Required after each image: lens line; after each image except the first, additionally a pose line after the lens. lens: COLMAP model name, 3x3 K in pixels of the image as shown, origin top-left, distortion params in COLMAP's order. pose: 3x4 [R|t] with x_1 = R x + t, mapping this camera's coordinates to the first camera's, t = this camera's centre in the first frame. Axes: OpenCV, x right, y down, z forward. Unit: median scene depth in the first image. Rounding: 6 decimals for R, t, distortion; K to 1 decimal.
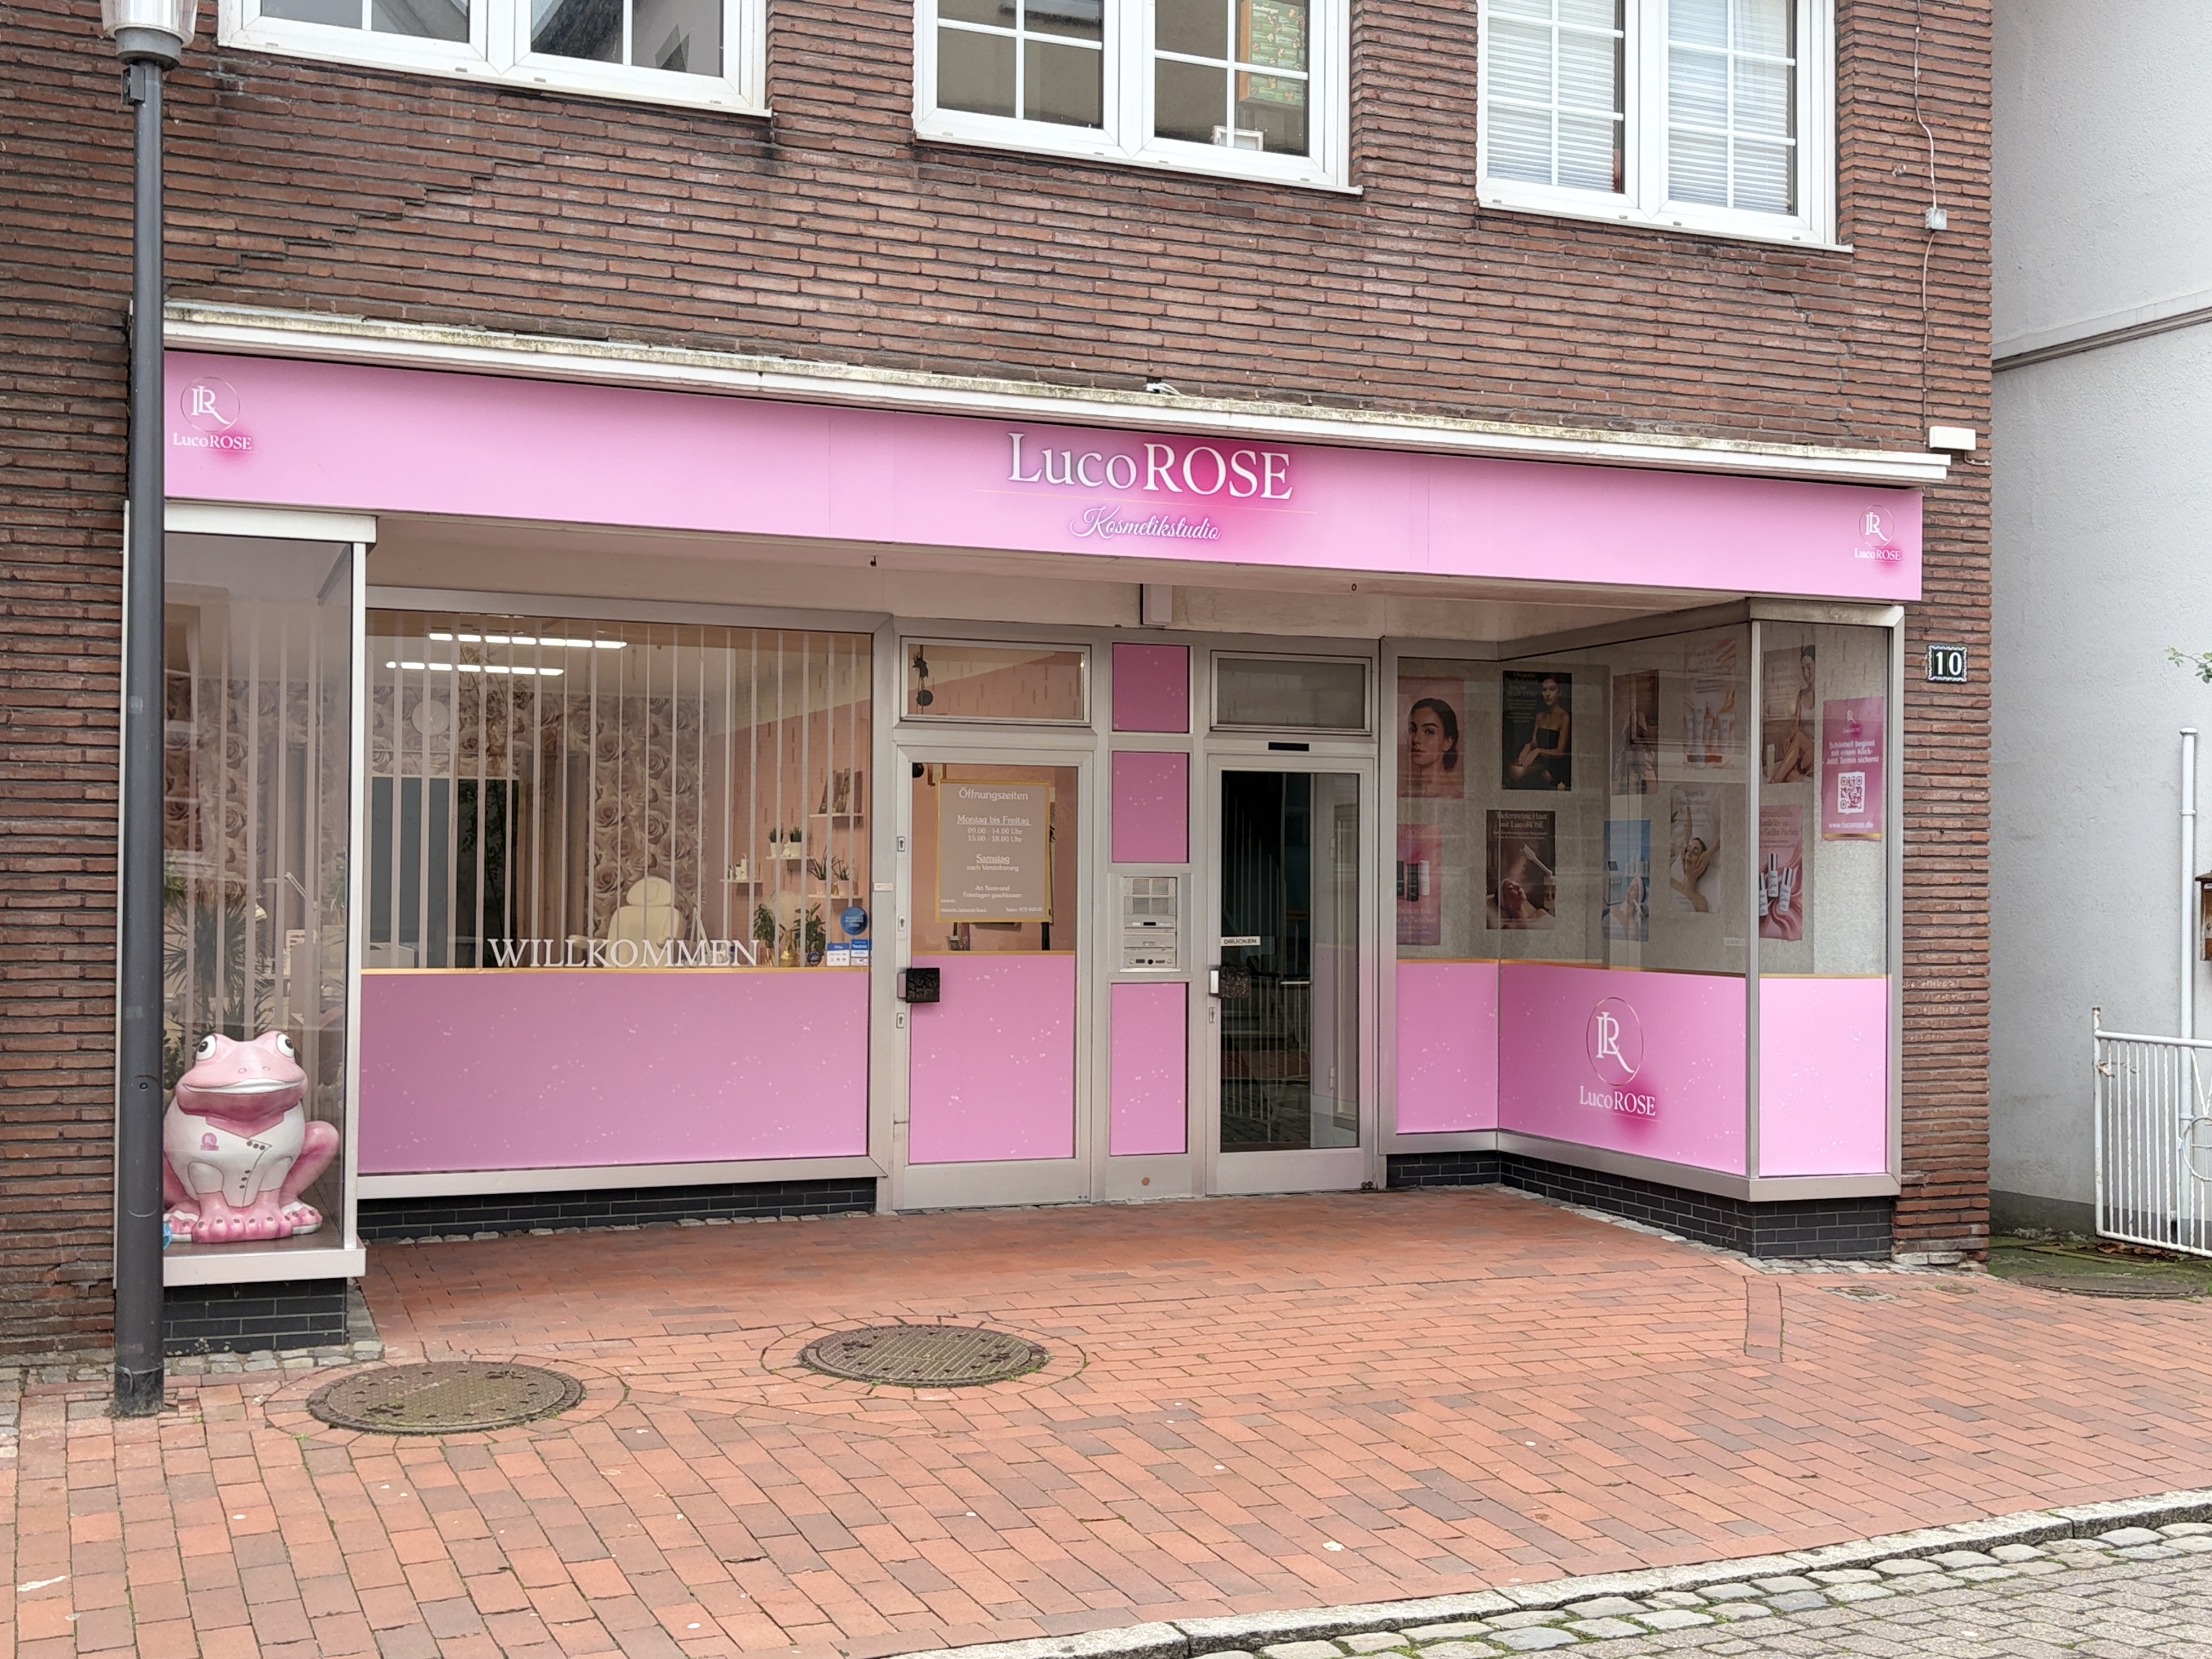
lens RADIAL K [[2436.1, 0, 1074.6], [0, 2436.1, 901.9], [0, 0, 1]] dist [0.031369, 0.000000]
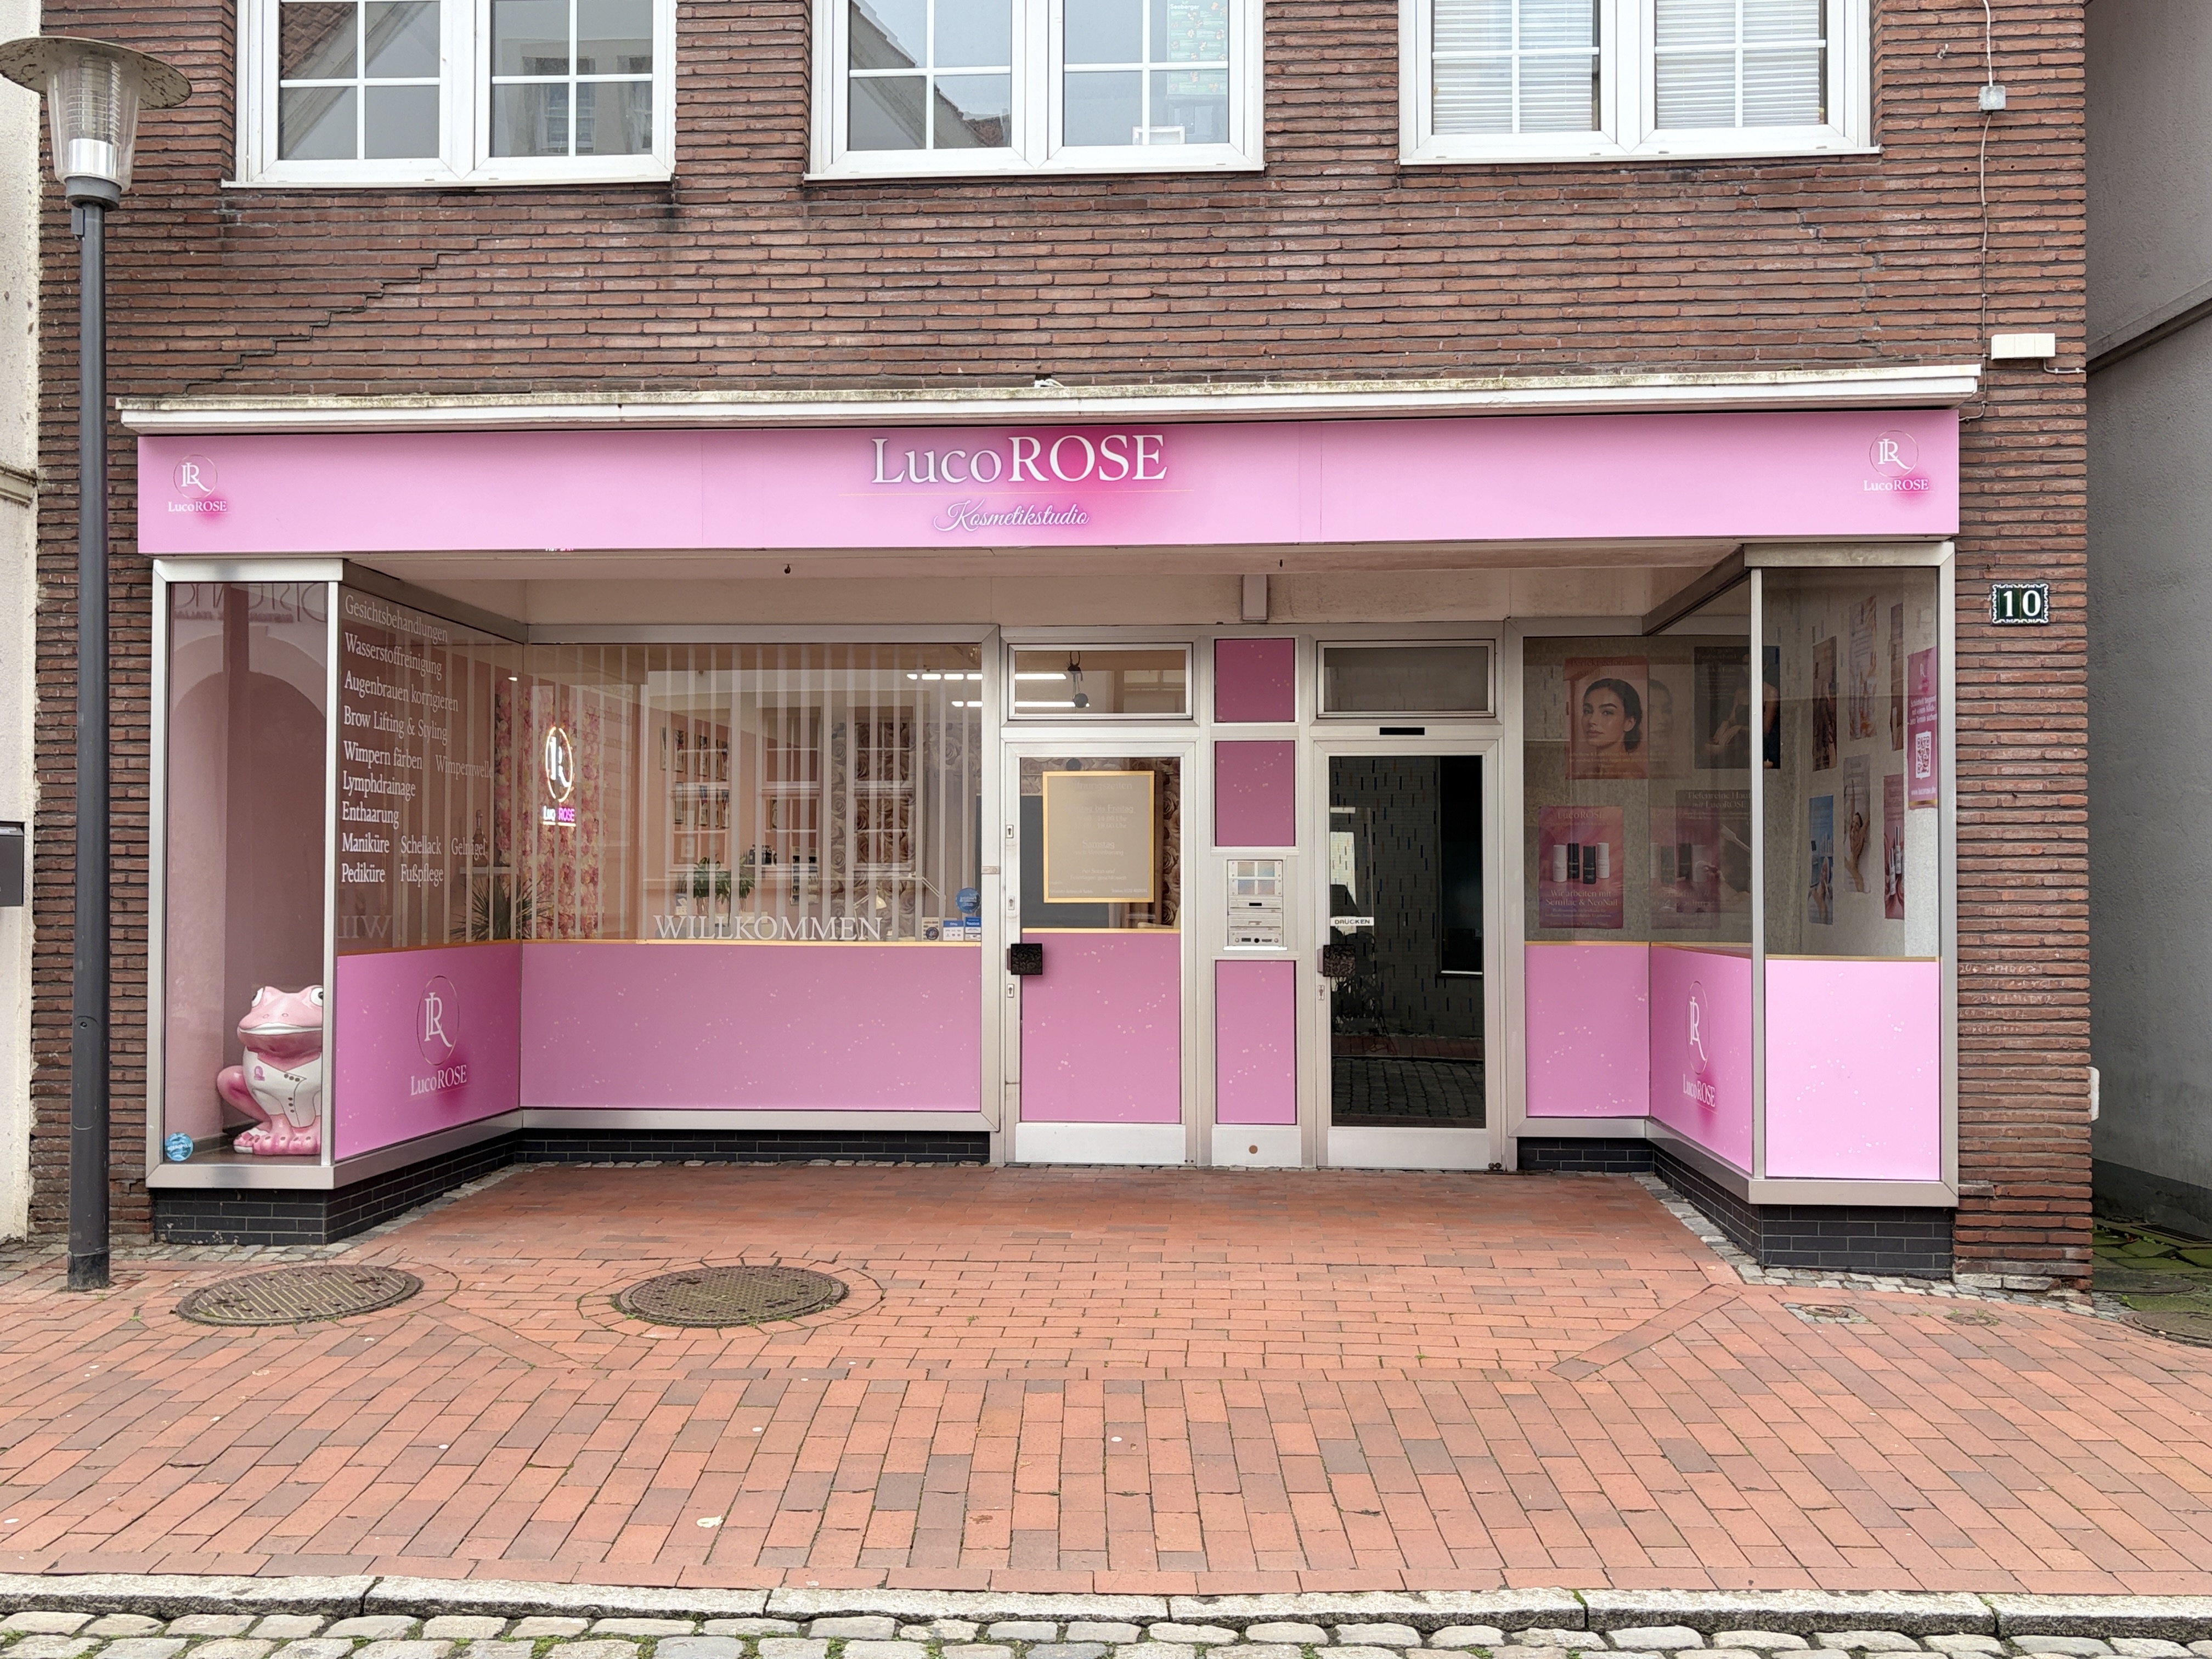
lens RADIAL K [[1980.7, 0, 1109.8], [0, 1980.7, 887.8], [0, 0, 1]] dist [-0.010032, 0.070997]
pose [[0.902057, -0.004926, -0.431588, 0.368013], [0.000602, 0.999948, -0.010155, 0.011449], [0.431616, 0.008900, 0.902014, 0.218541]]
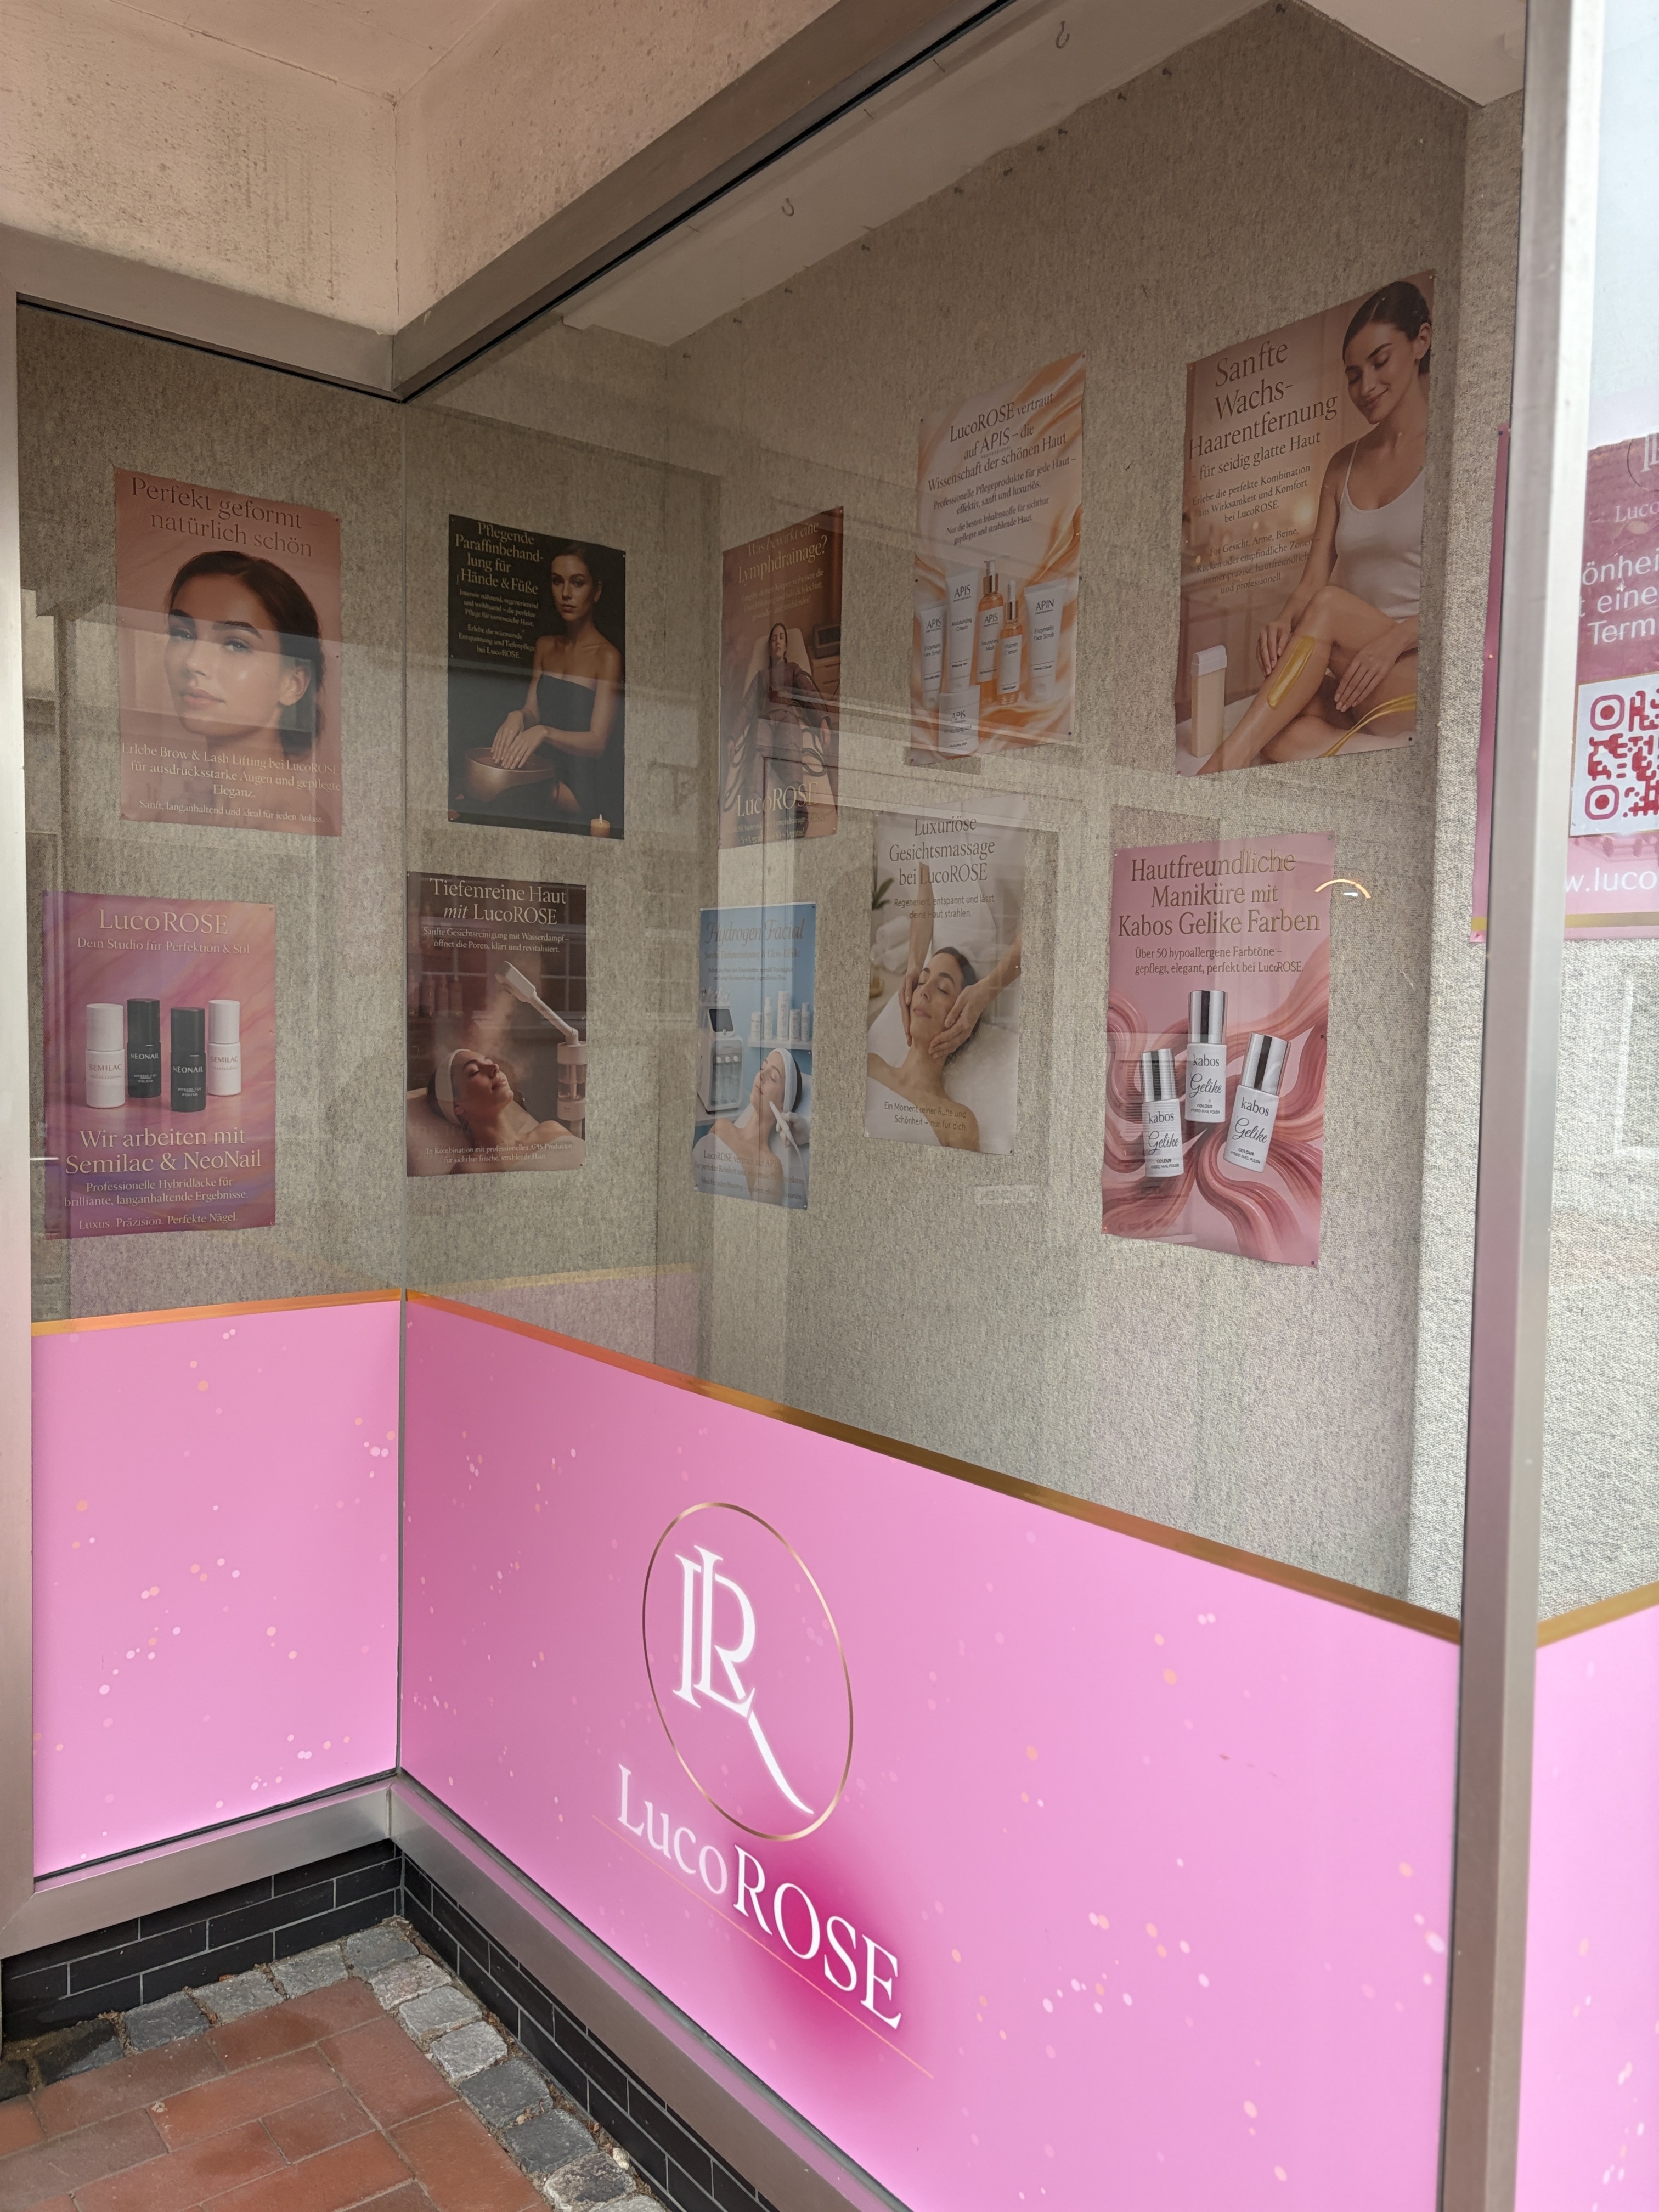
lens RADIAL K [[1667.7, 0, 821.2], [0, 1667.7, 1115.3], [0, 0, 1]] dist [0.046162, -0.053775]
pose [[0.958065, -0.004757, 0.286513, 0.186409], [-0.008899, 0.998886, 0.046342, -0.014115], [-0.286414, -0.046948, 0.956955, 0.865848]]
